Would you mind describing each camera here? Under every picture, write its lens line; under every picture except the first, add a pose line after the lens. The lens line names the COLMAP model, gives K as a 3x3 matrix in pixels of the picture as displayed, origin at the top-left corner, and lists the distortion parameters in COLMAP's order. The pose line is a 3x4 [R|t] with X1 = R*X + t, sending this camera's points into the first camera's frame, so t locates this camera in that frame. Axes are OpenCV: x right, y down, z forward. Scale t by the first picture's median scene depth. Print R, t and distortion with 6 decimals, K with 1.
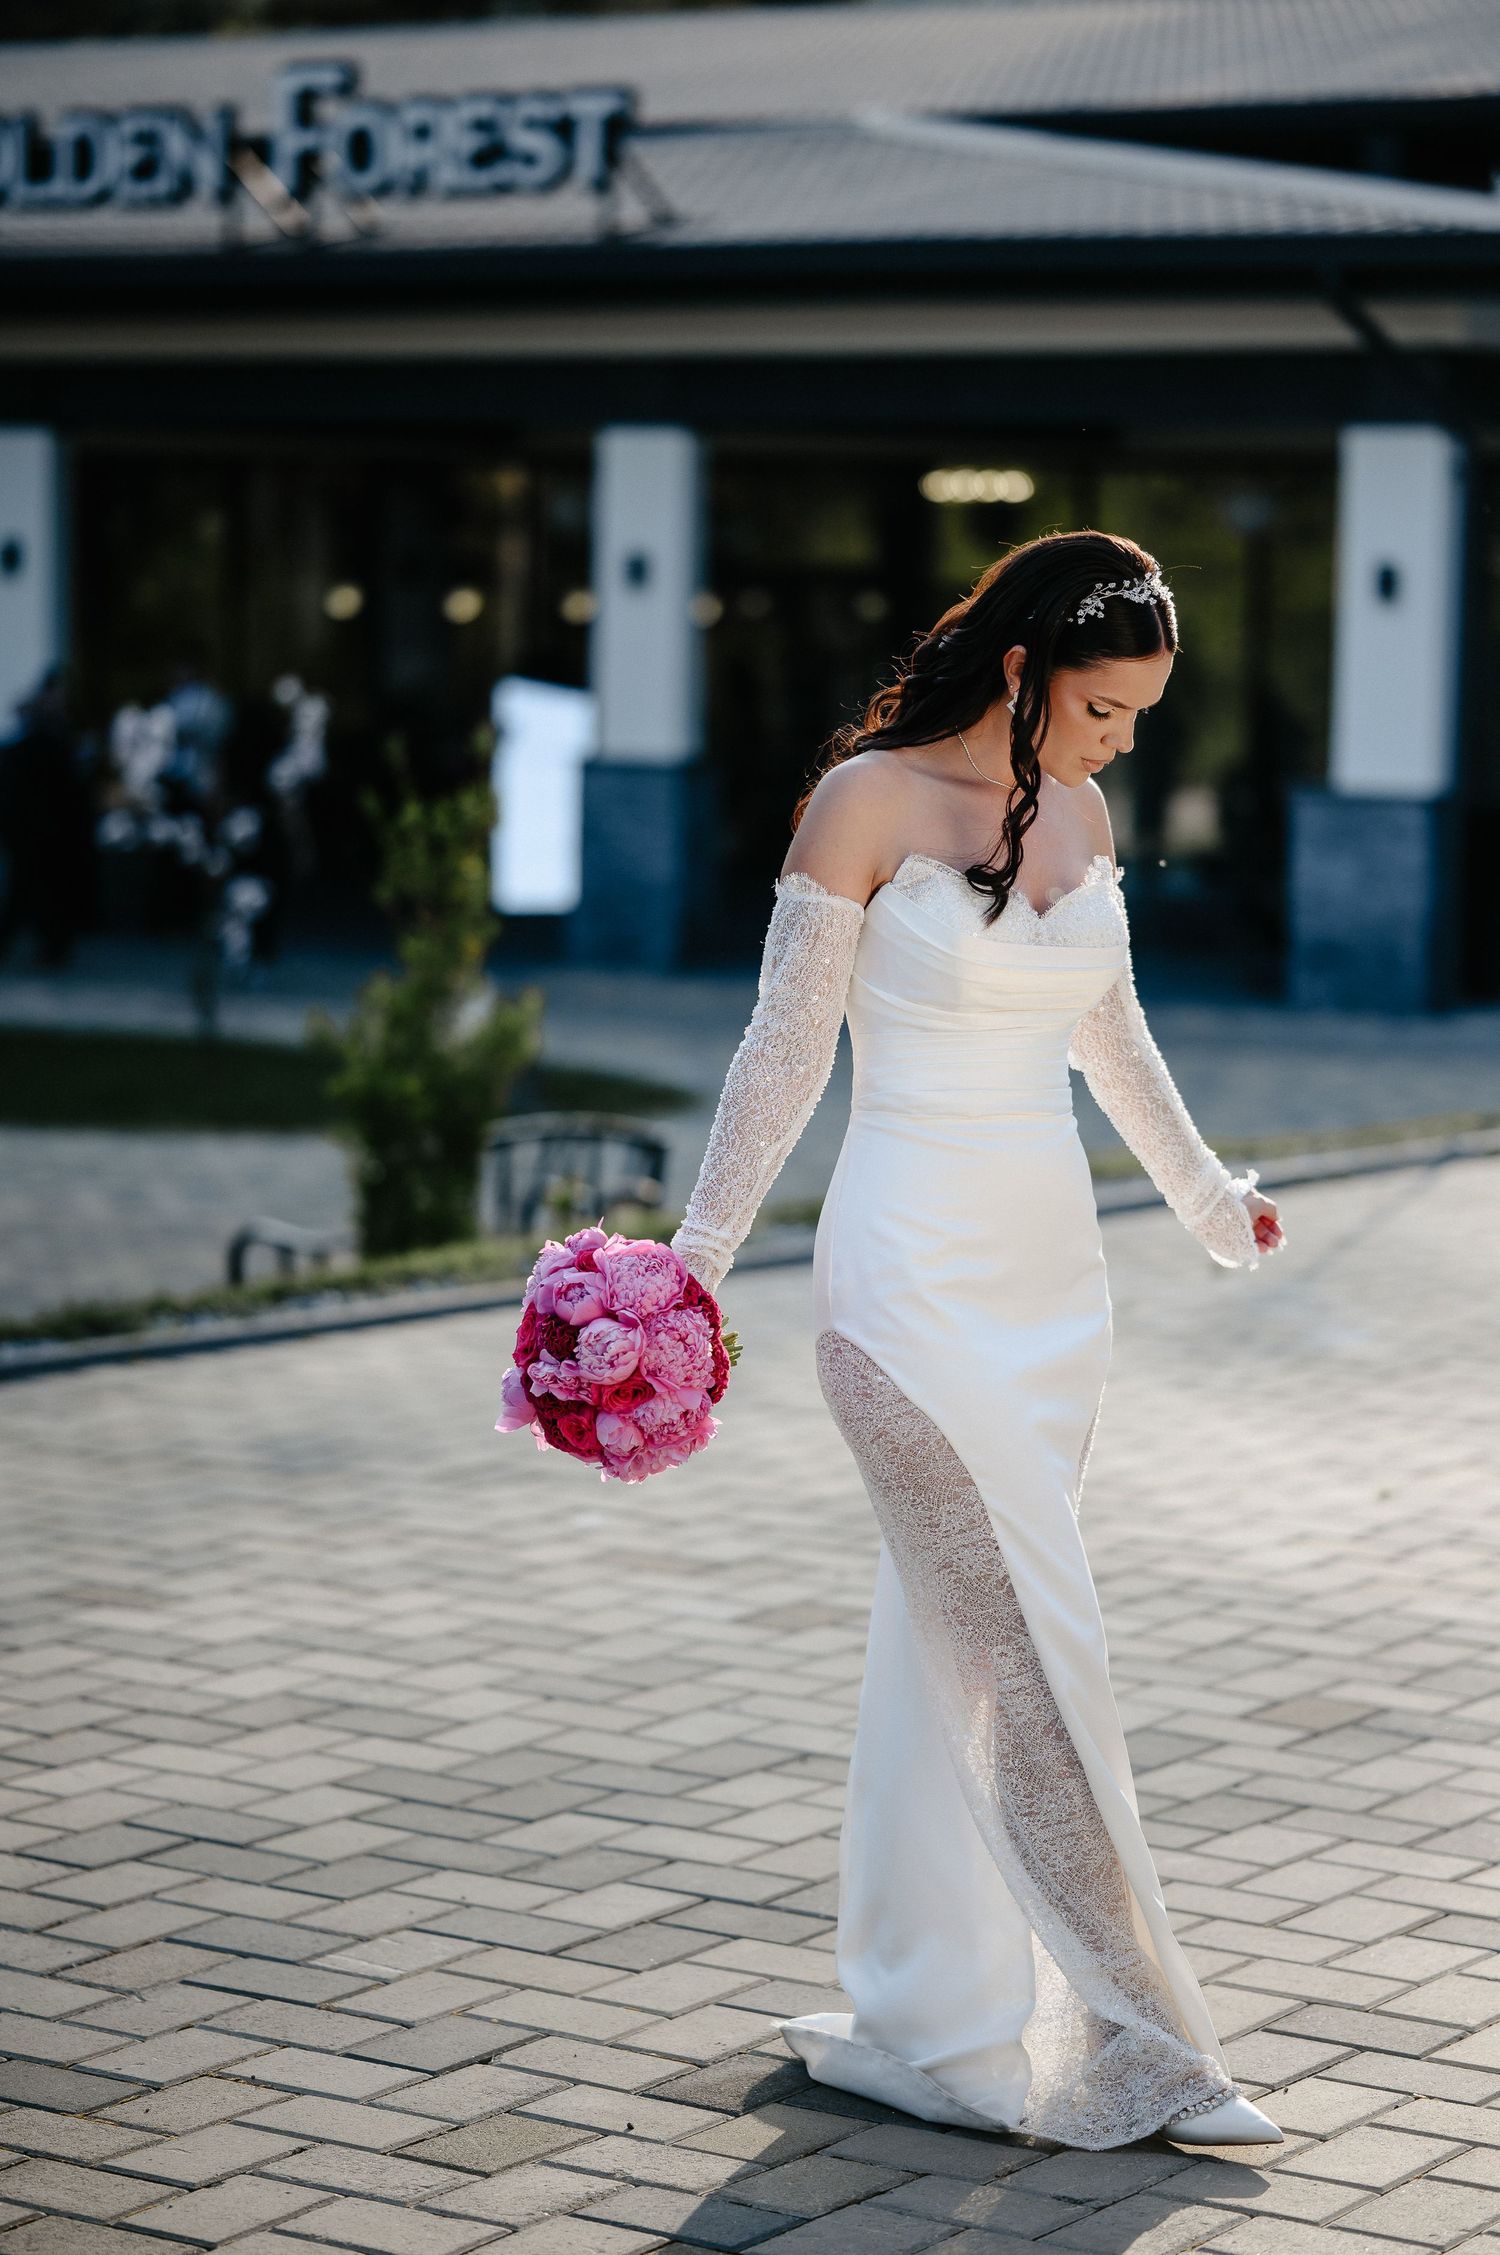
lens RADIAL K [[5642.8, 0, 750.0], [0, 5642.8, 1127.5], [0, 0, 1]] dist [0.096983, -0.790676]
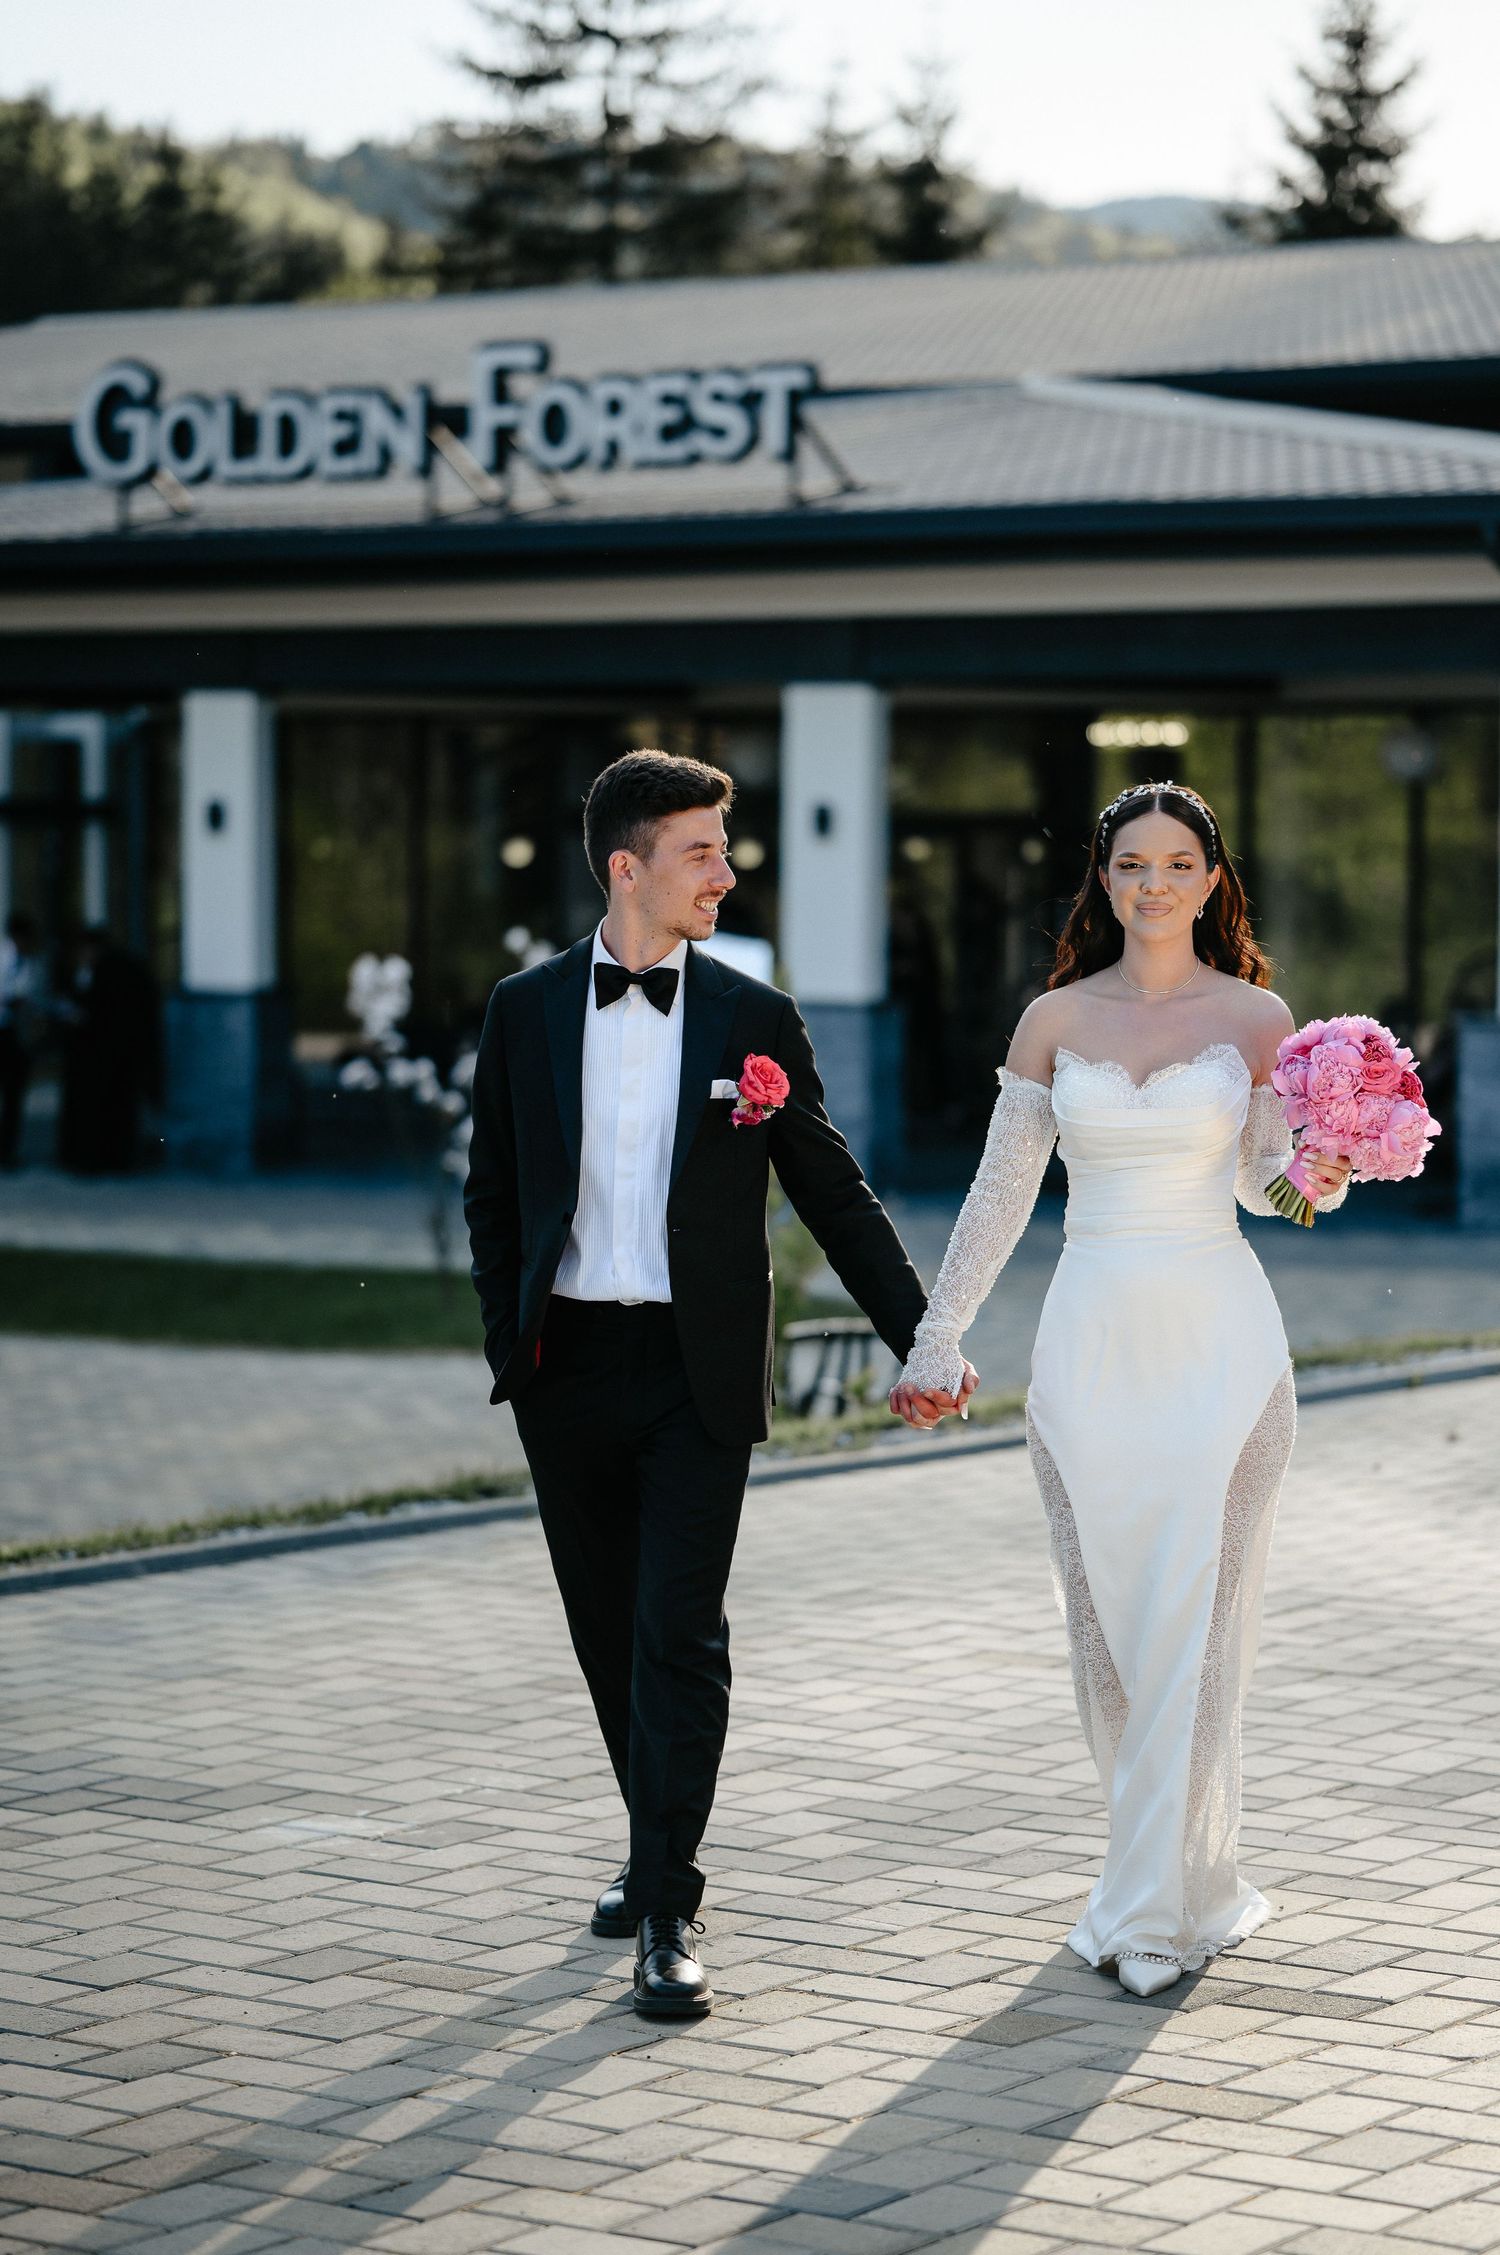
lens RADIAL K [[5737.6, 0, 698.7], [0, 5737.6, 1197.1], [0, 0, 1]] dist [0.071445, -0.395914]
pose [[0.999501, -0.011702, -0.029330, -0.052513], [0.010768, 0.999436, -0.031804, 0.018647], [0.029686, 0.031472, 0.999064, -0.243418]]
